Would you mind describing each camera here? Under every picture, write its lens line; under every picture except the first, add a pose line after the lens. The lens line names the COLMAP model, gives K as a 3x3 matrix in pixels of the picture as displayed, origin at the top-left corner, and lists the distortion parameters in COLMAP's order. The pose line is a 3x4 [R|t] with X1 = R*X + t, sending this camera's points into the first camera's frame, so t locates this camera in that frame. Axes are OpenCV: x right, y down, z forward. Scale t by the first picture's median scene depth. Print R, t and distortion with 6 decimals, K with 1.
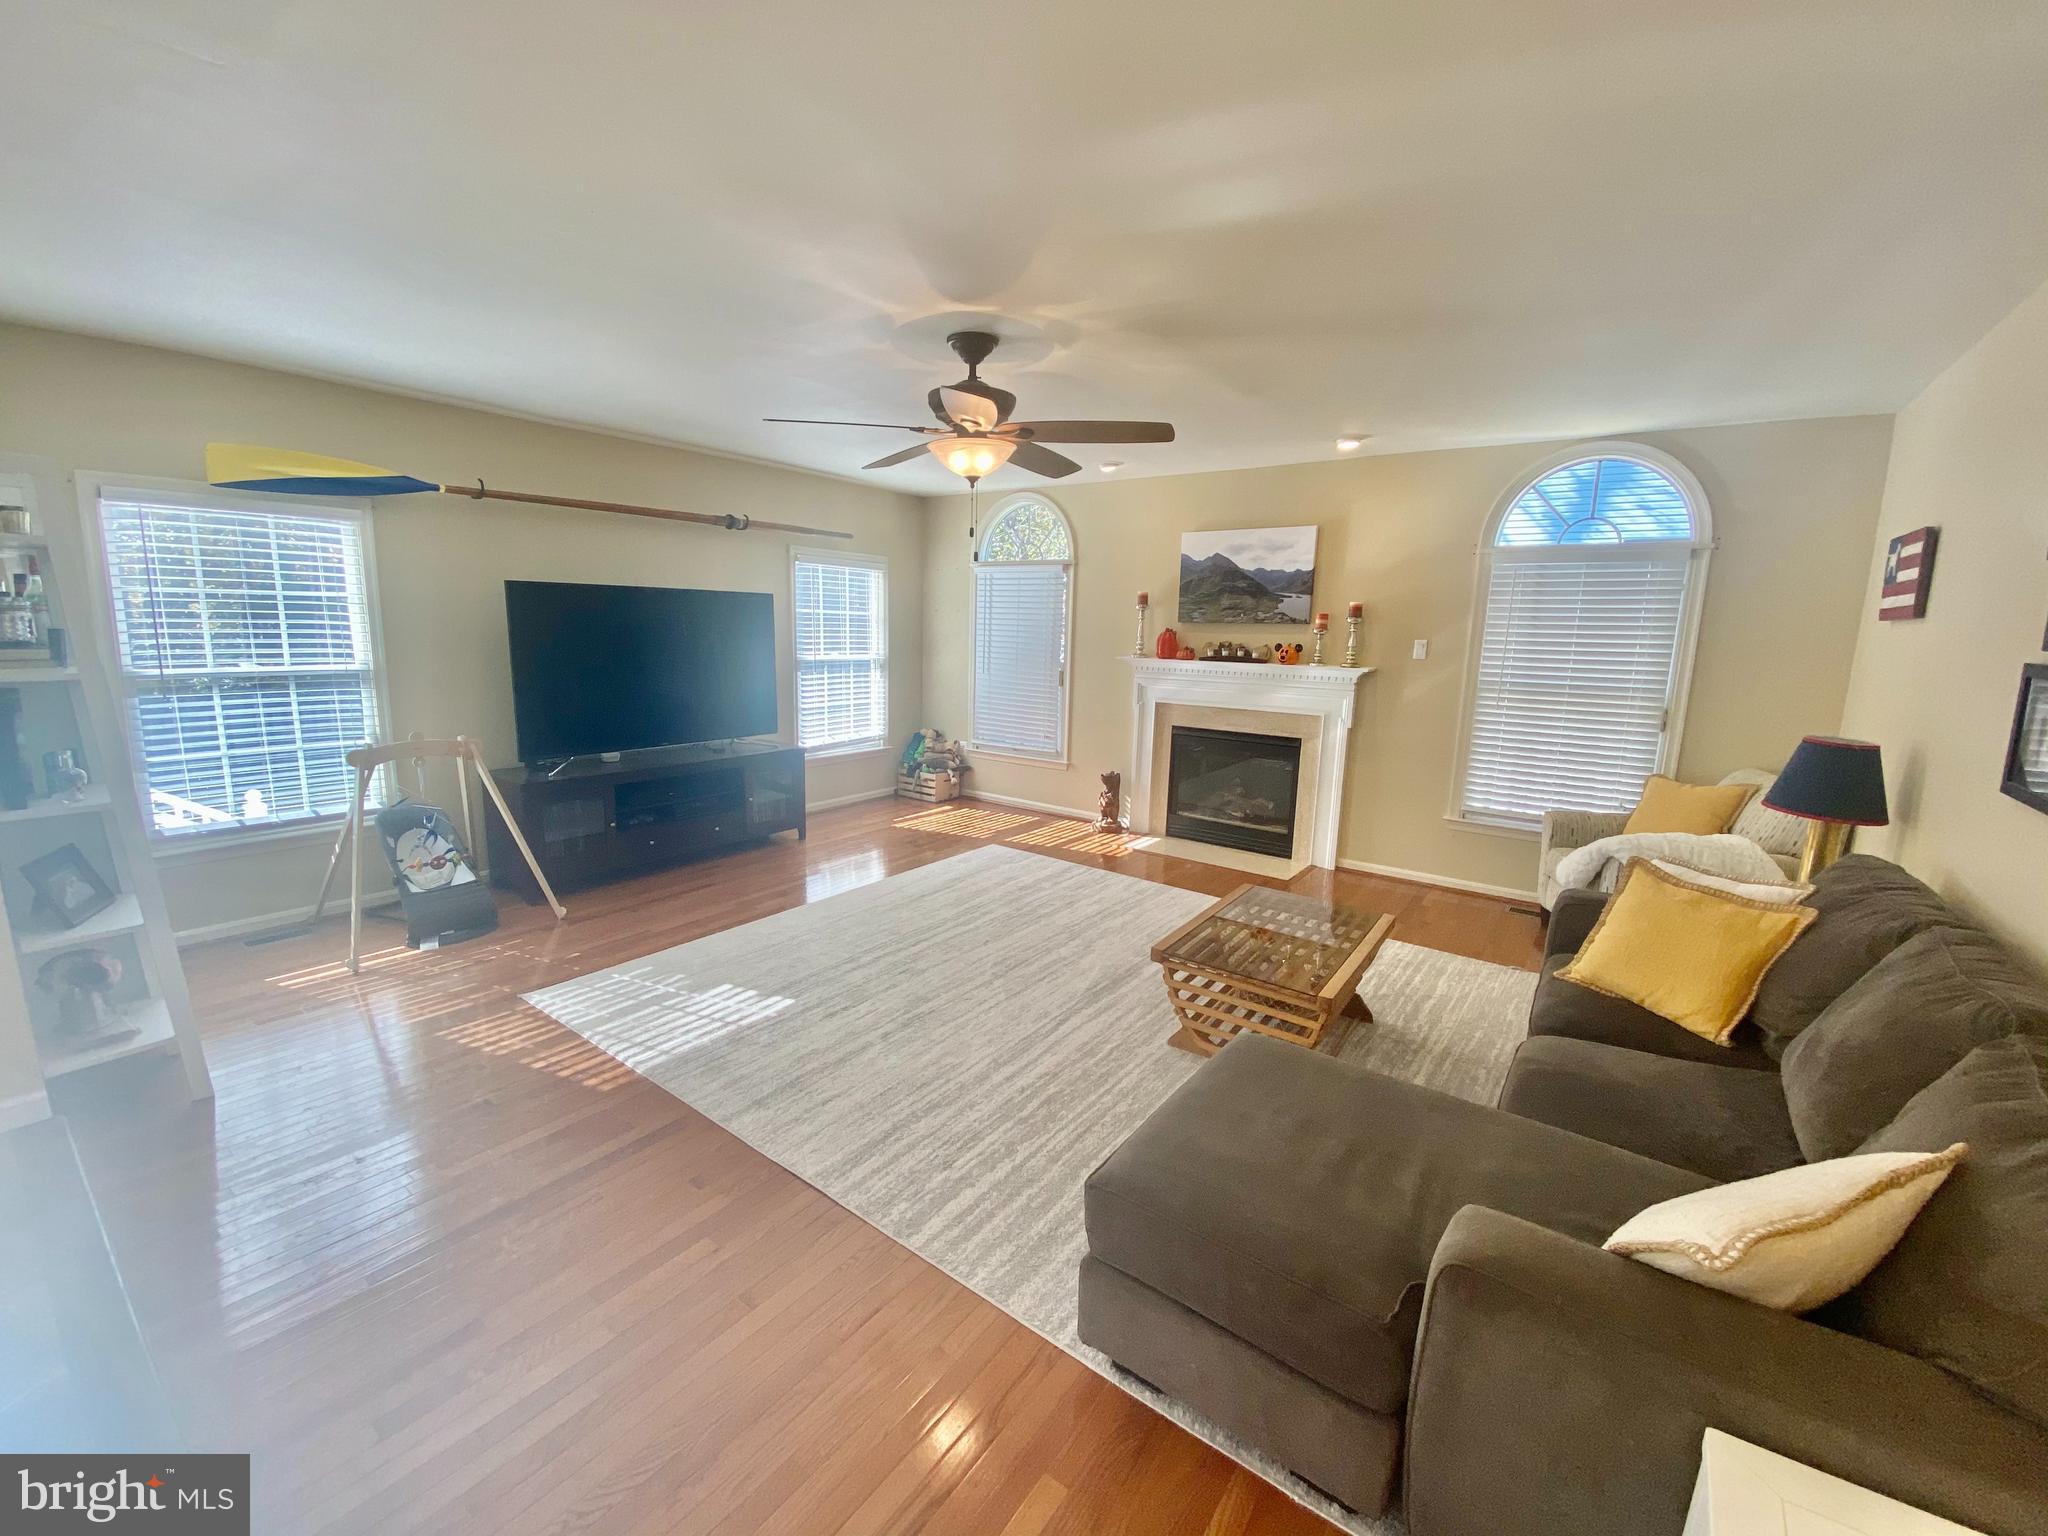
lens RADIAL K [[829.2, 0, 1010.8], [0, 829.2, 771.0], [0, 0, 1]] dist [-0.014724, -0.005366]
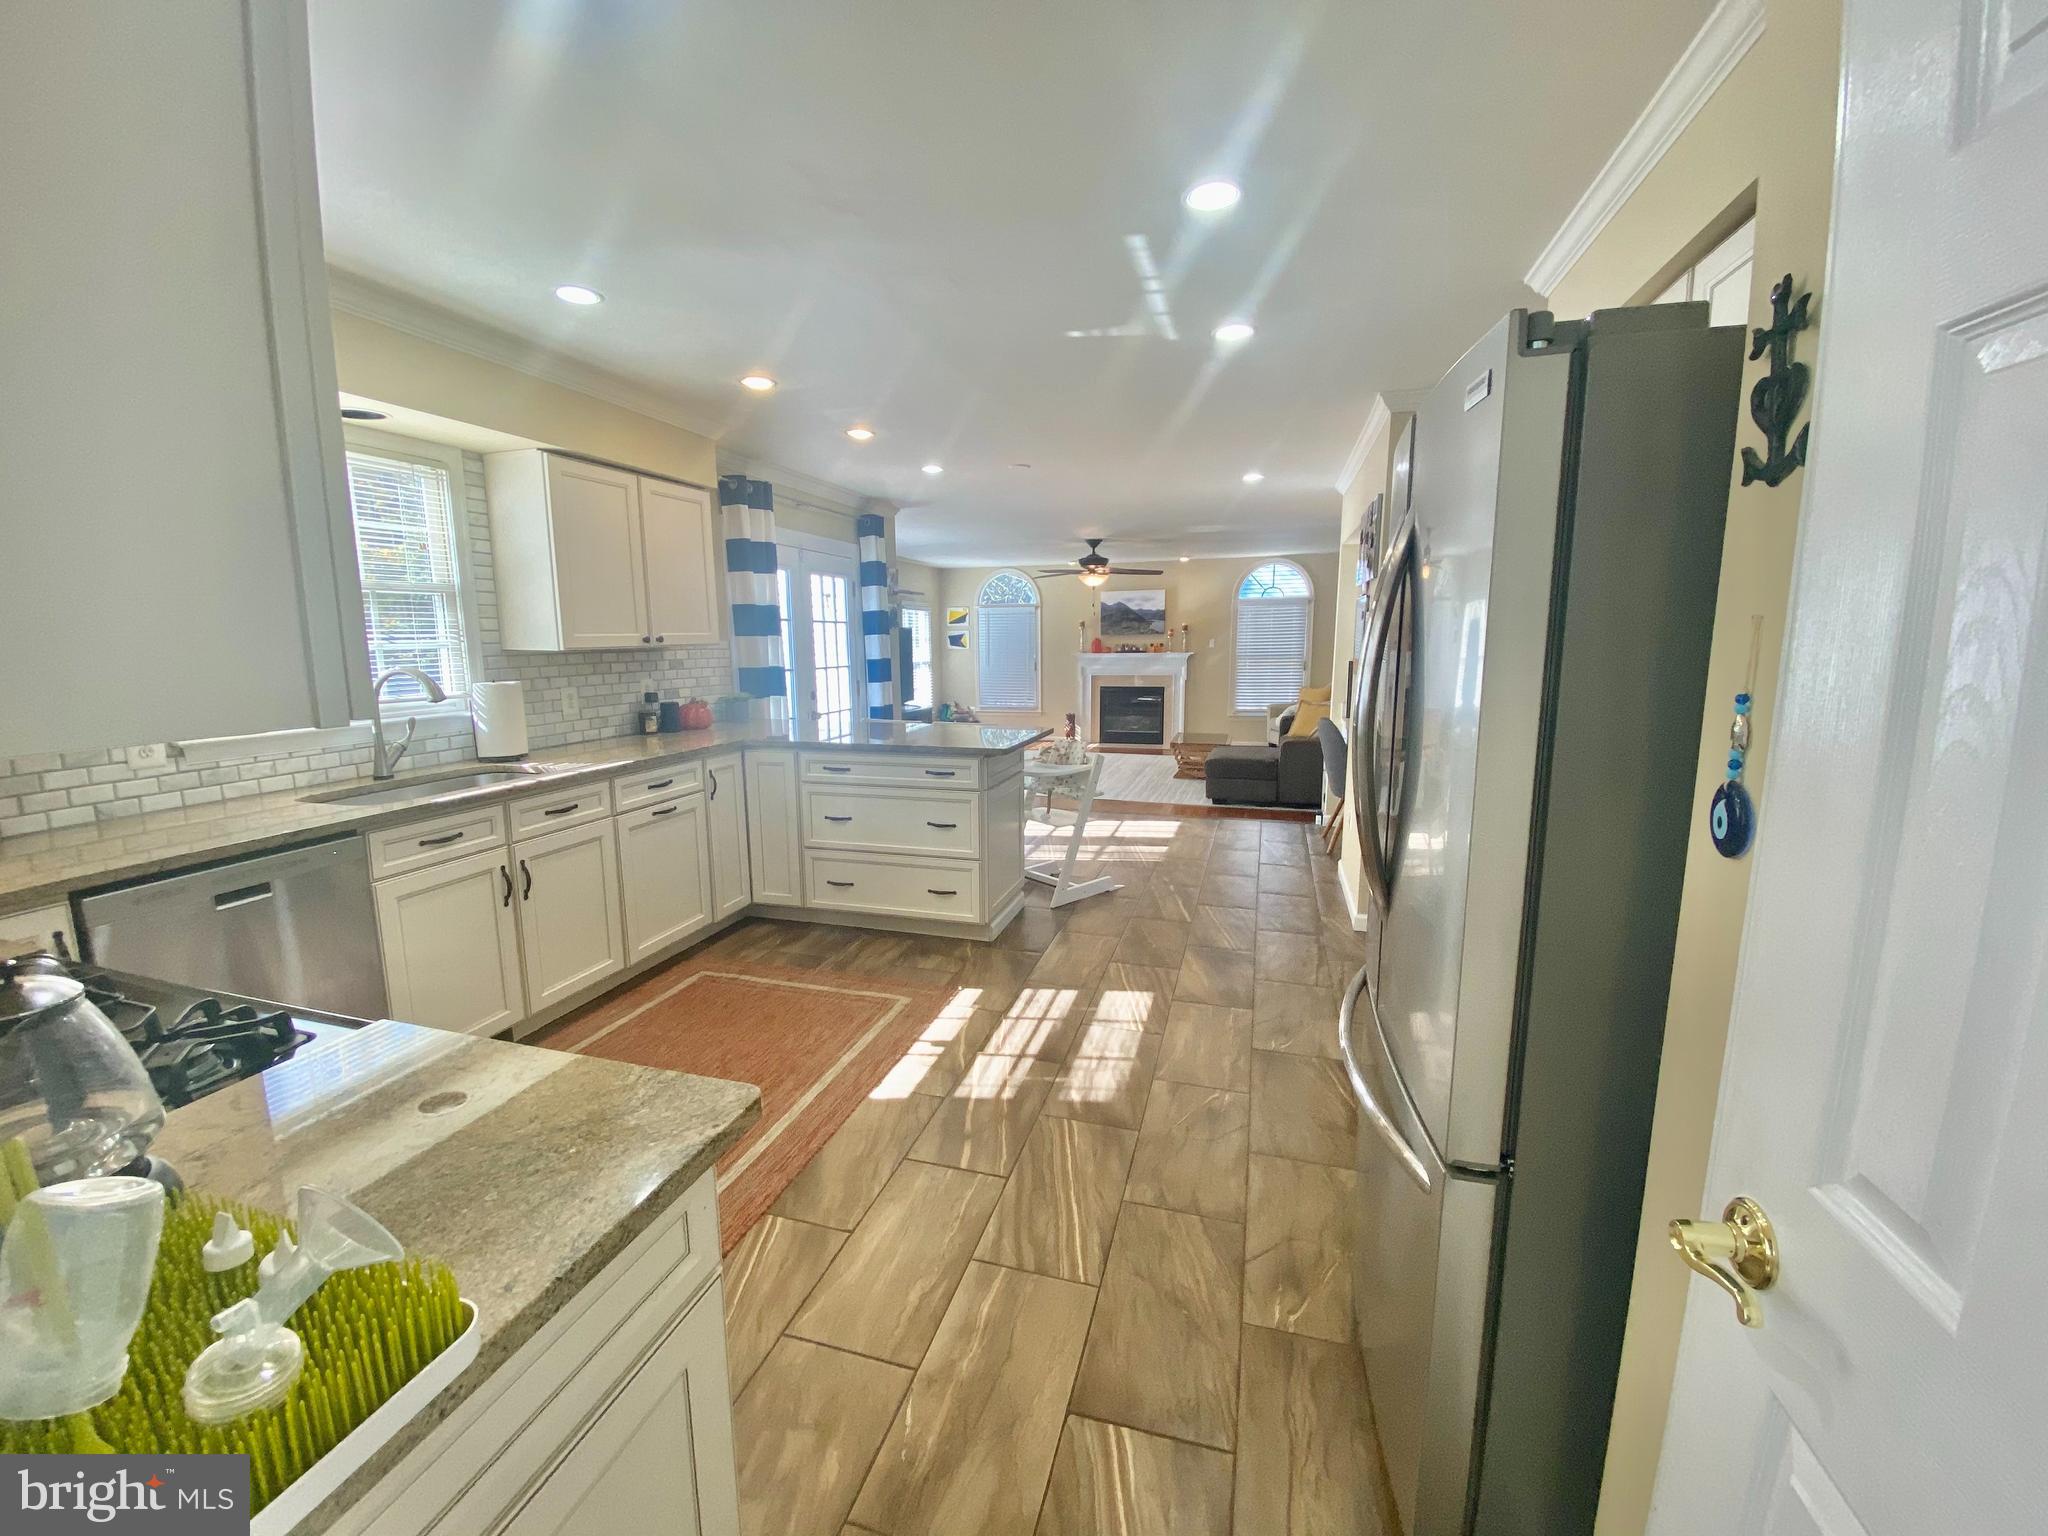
lens RADIAL K [[829.2, 0, 1021.2], [0, 829.2, 764.4], [0, 0, 1]] dist [-0.014724, -0.005366]
pose [[0.937451, -0.086021, 0.337322, -0.976314], [0.093645, 0.995585, -0.006361, 0.184750], [-0.335286, 0.037552, 0.941368, -1.178685]]
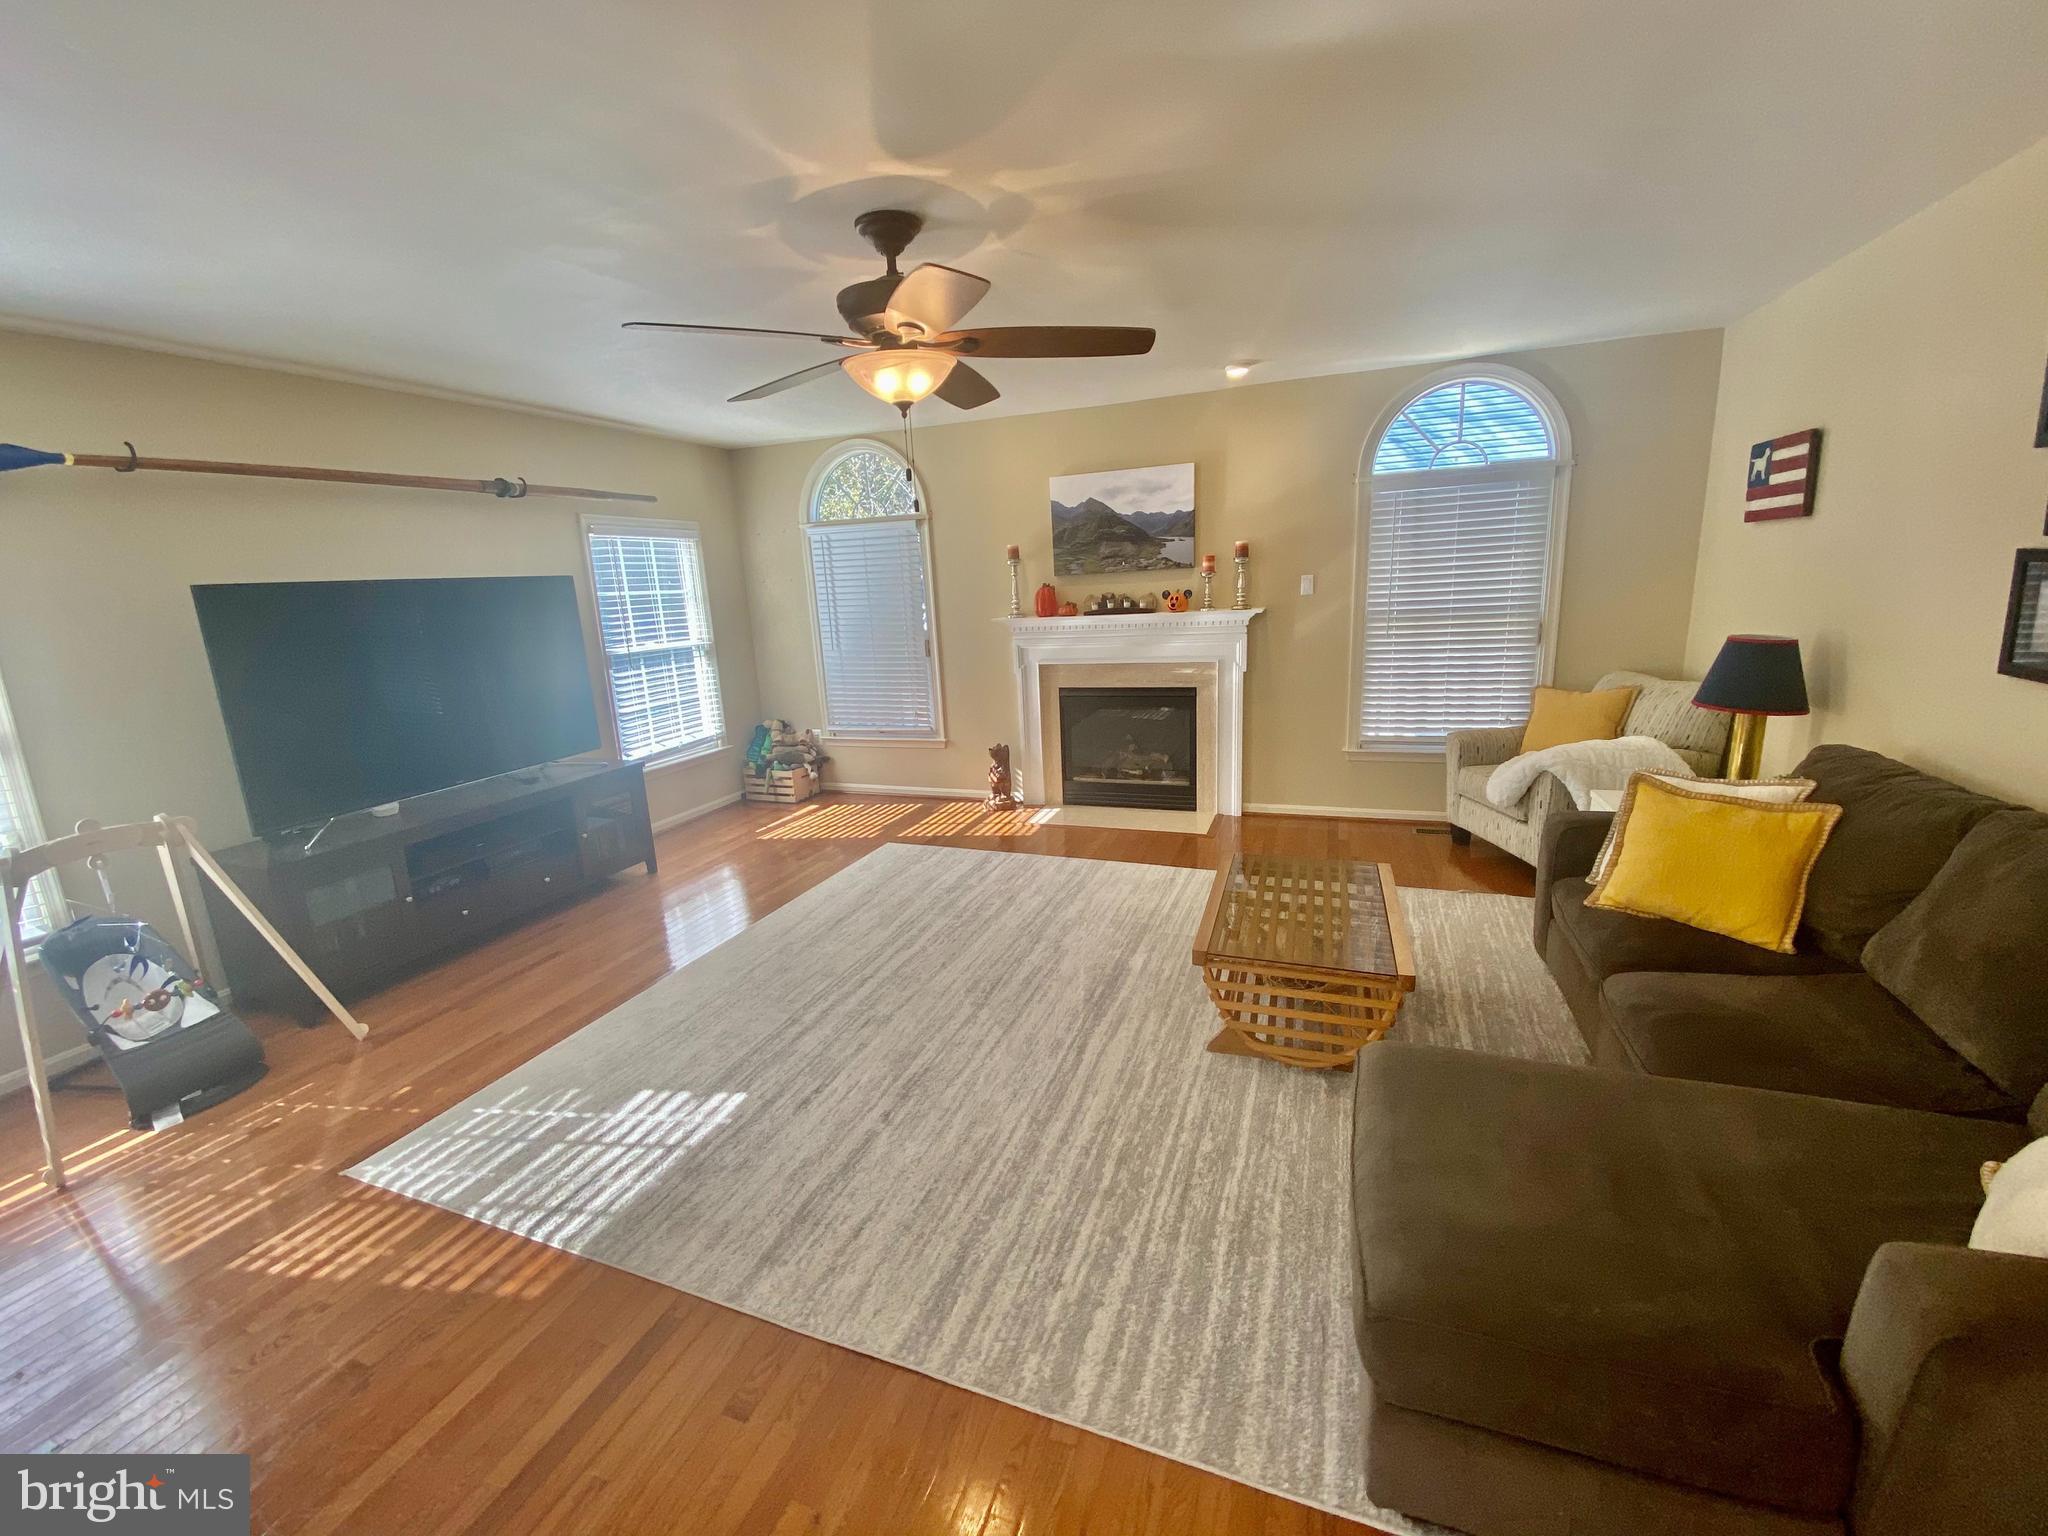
lens RADIAL K [[829.2, 0, 1014.3], [0, 829.2, 773.0], [0, 0, 1]] dist [-0.014724, -0.005366]
pose [[0.958867, -0.133531, 0.250488, -0.143376], [0.121870, 0.990634, 0.061576, -0.033336], [-0.256364, -0.028516, 0.966160, 0.154656]]
